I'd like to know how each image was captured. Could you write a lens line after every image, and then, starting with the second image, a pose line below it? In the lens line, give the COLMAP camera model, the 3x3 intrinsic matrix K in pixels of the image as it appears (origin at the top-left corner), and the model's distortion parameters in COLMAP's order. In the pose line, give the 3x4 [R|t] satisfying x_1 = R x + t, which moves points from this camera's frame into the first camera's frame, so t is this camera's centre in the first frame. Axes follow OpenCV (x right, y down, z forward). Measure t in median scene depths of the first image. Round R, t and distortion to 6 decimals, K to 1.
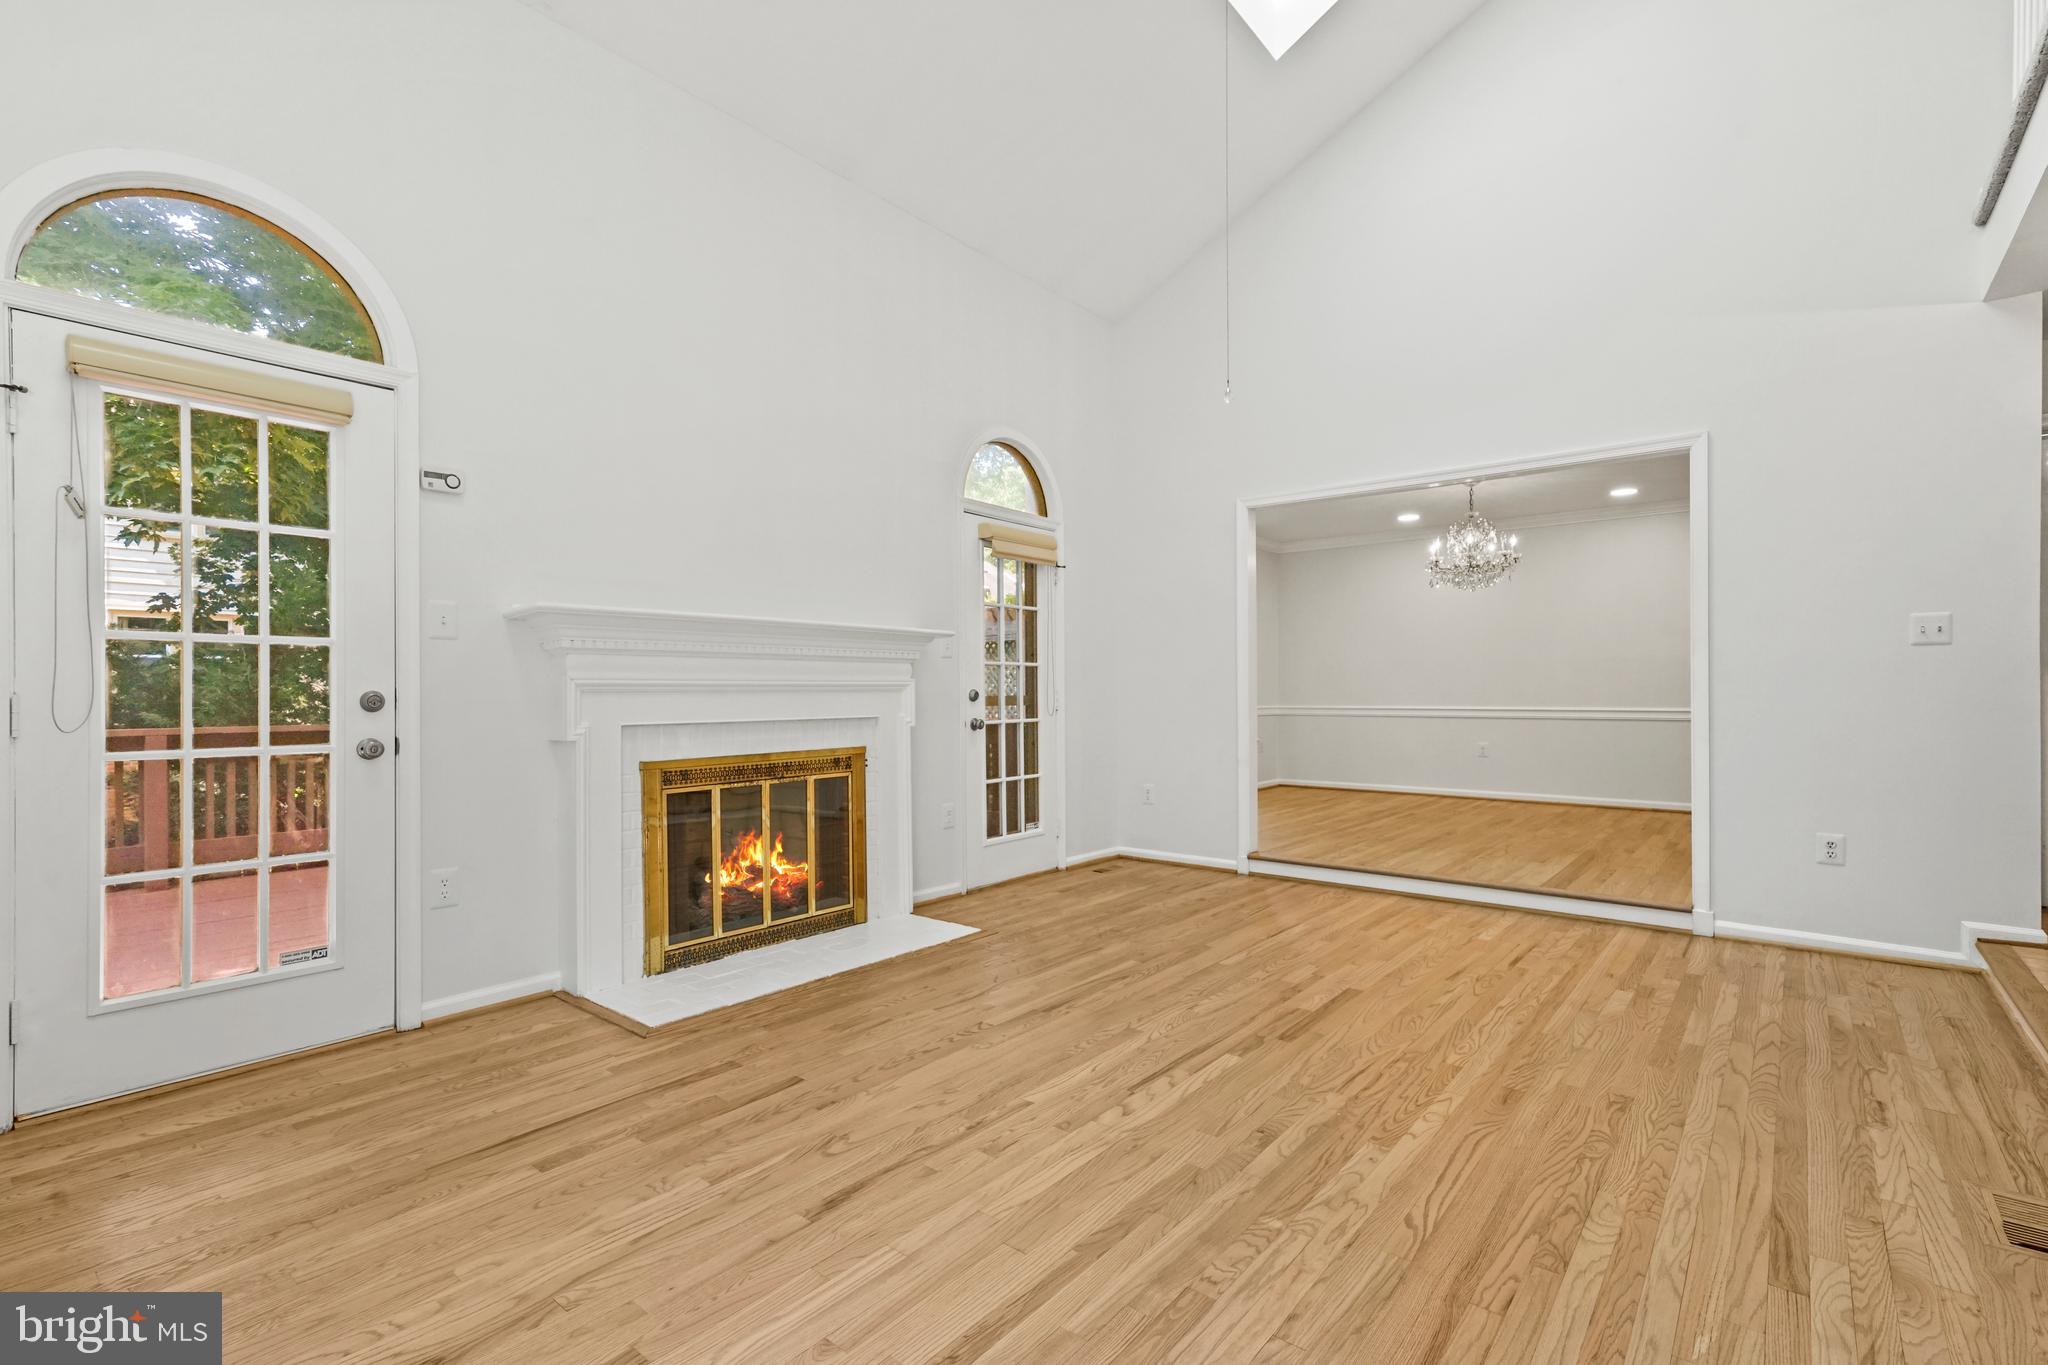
lens RADIAL K [[946.1, 0, 1021.1], [0, 946.1, 685.9], [0, 0, 1]] dist [-0.001000, 0.008168]
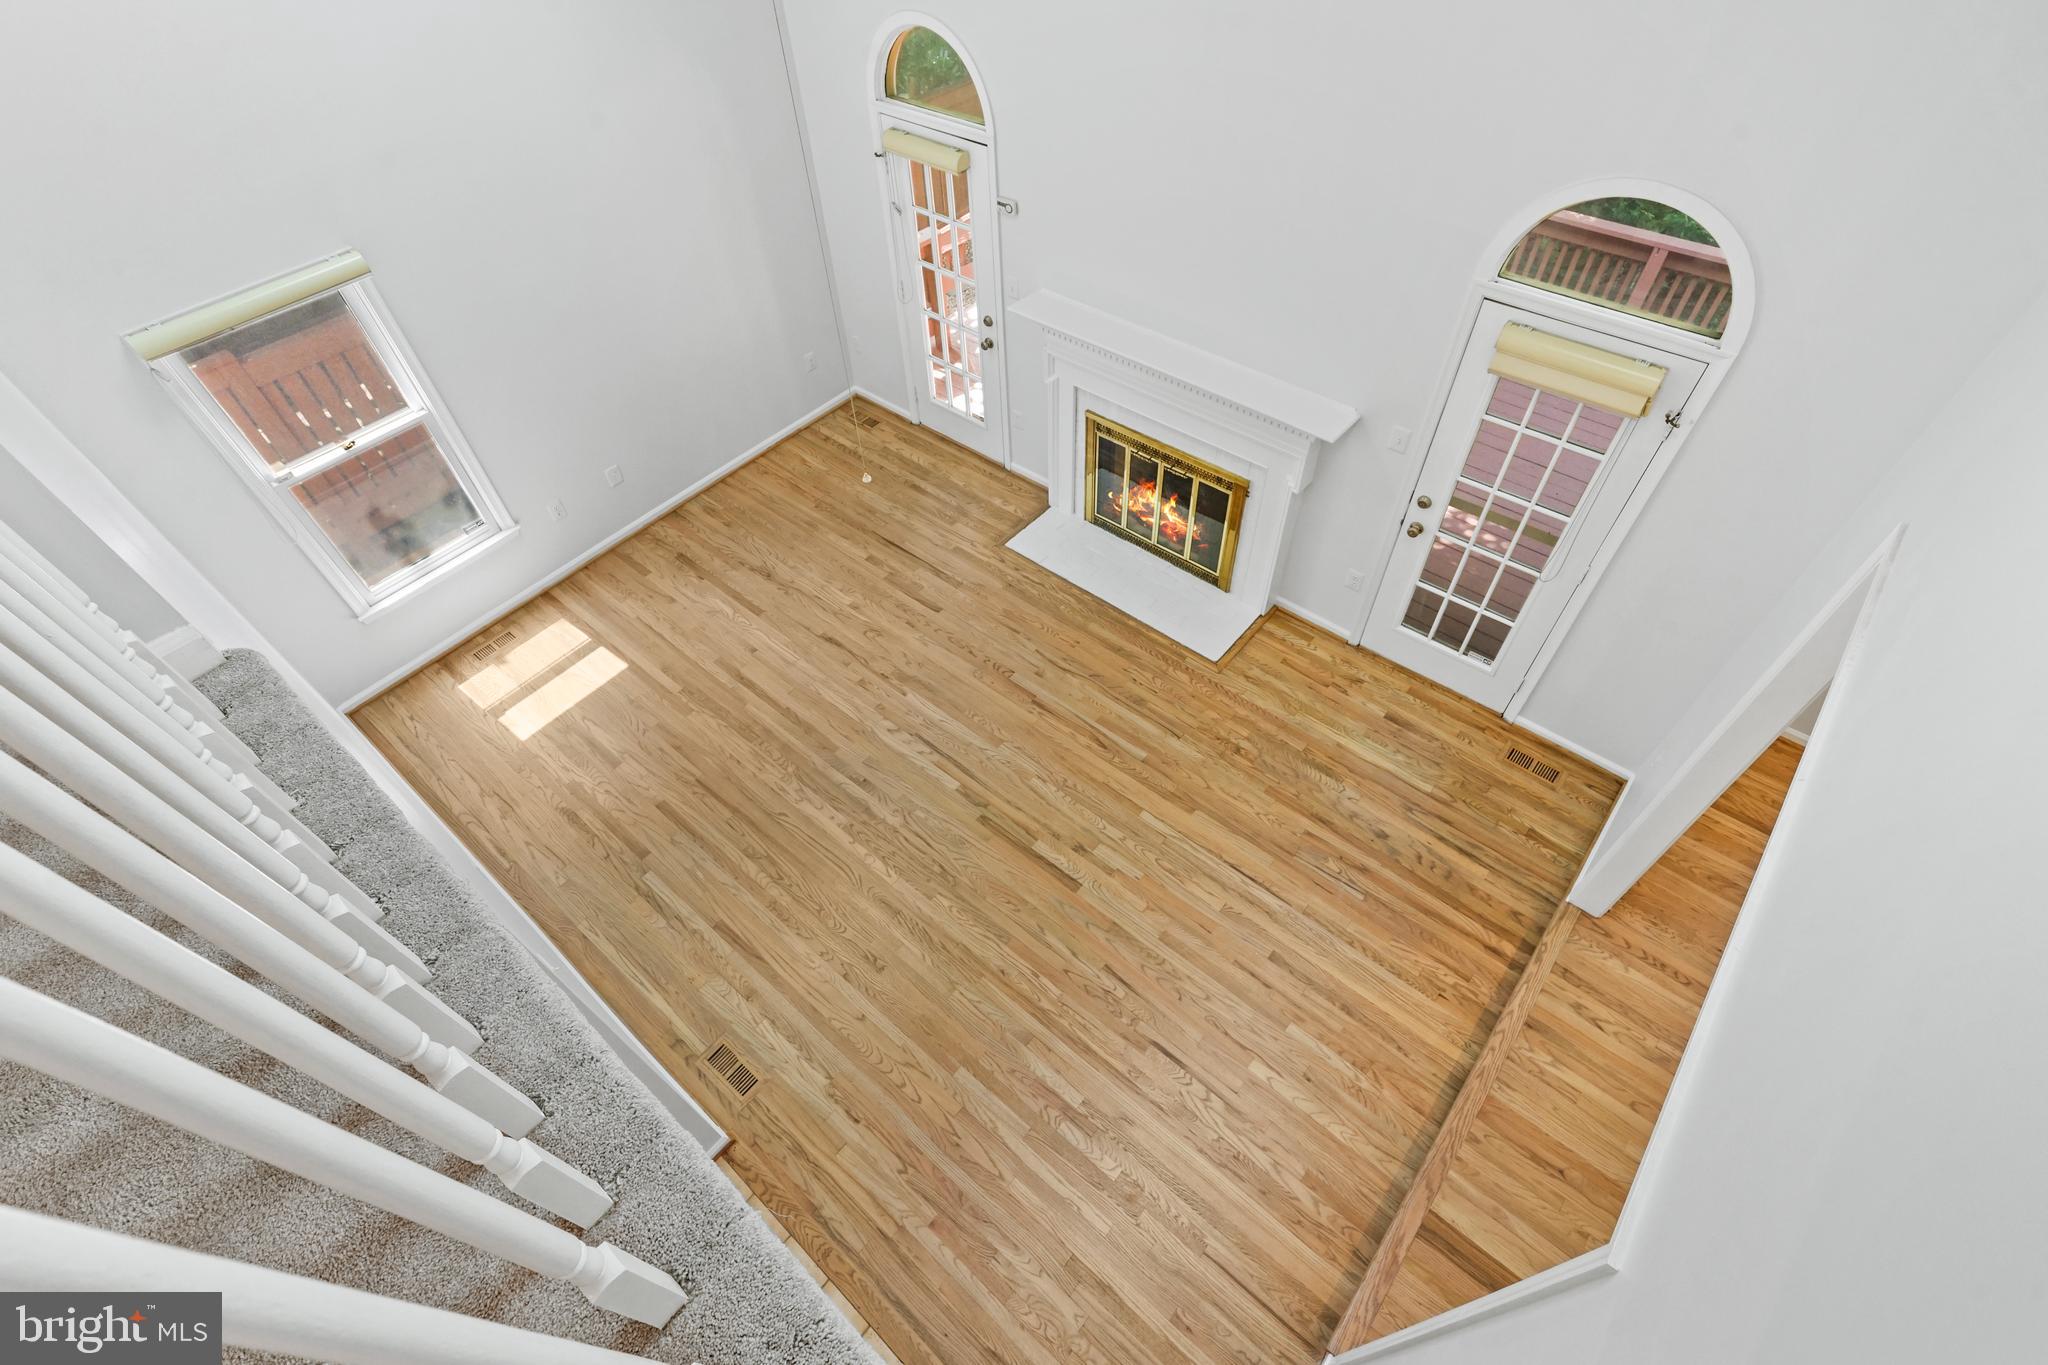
lens RADIAL K [[946.1, 0, 993.2], [0, 946.1, 691.5], [0, 0, 1]] dist [-0.001000, 0.008168]
pose [[-0.030503, 0.772787, -0.633933, 1.065174], [0.056974, 0.634541, 0.770787, -0.939236], [0.997910, -0.012606, -0.063384, 1.064224]]
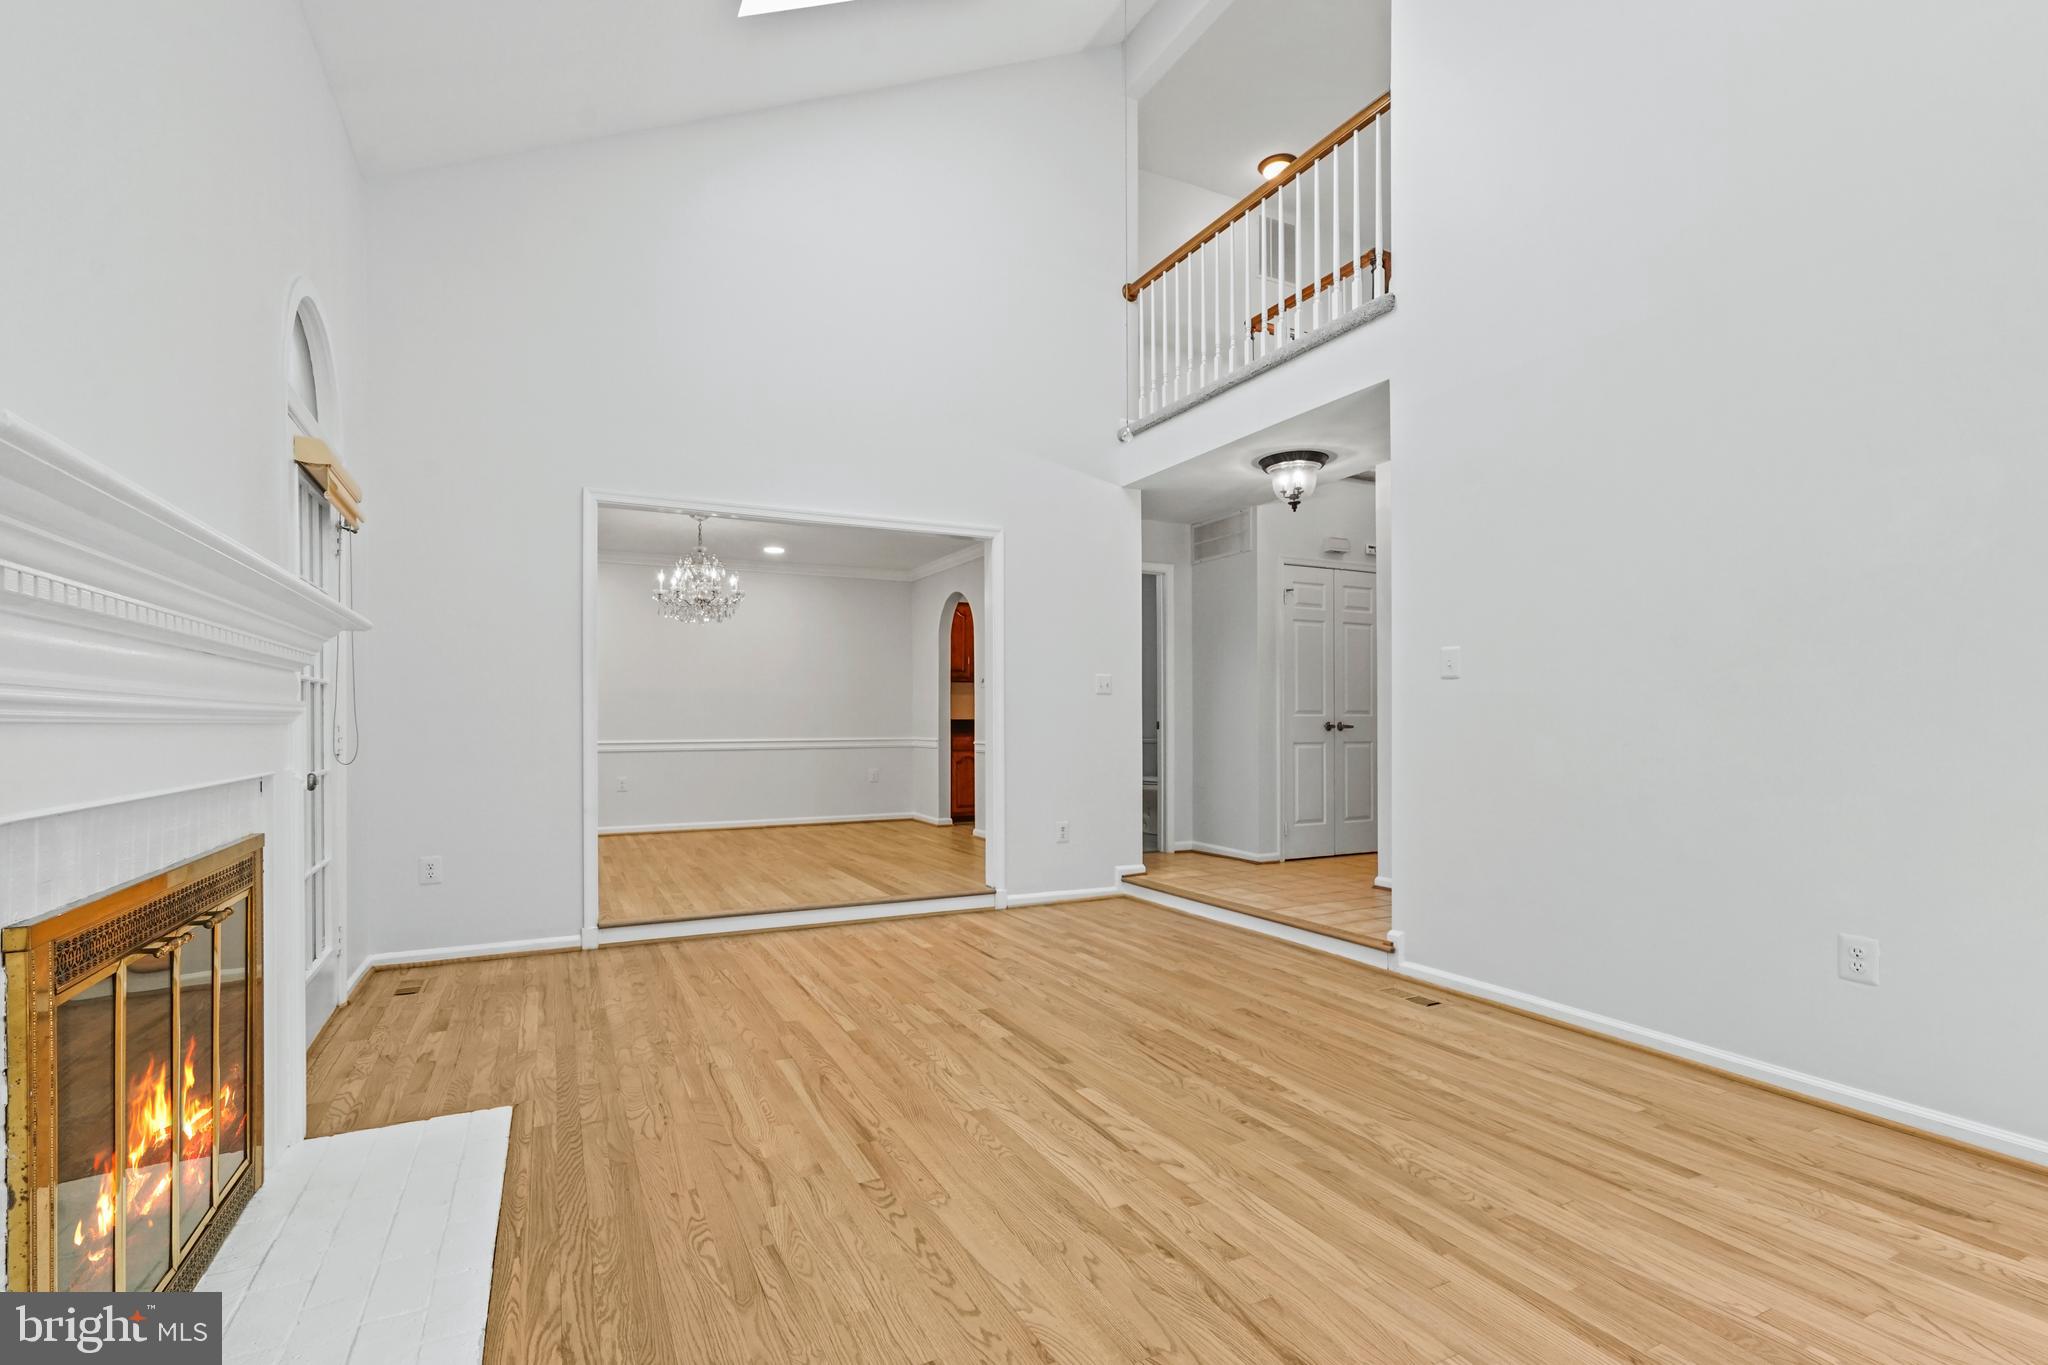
lens RADIAL K [[946.1, 0, 1020.6], [0, 946.1, 727.6], [0, 0, 1]] dist [-0.001000, 0.008168]
pose [[0.401487, -0.002856, 0.915860, -0.648560], [-0.004132, 0.999979, 0.004930, 0.003627], [-0.915855, -0.005764, 0.401467, 0.597477]]
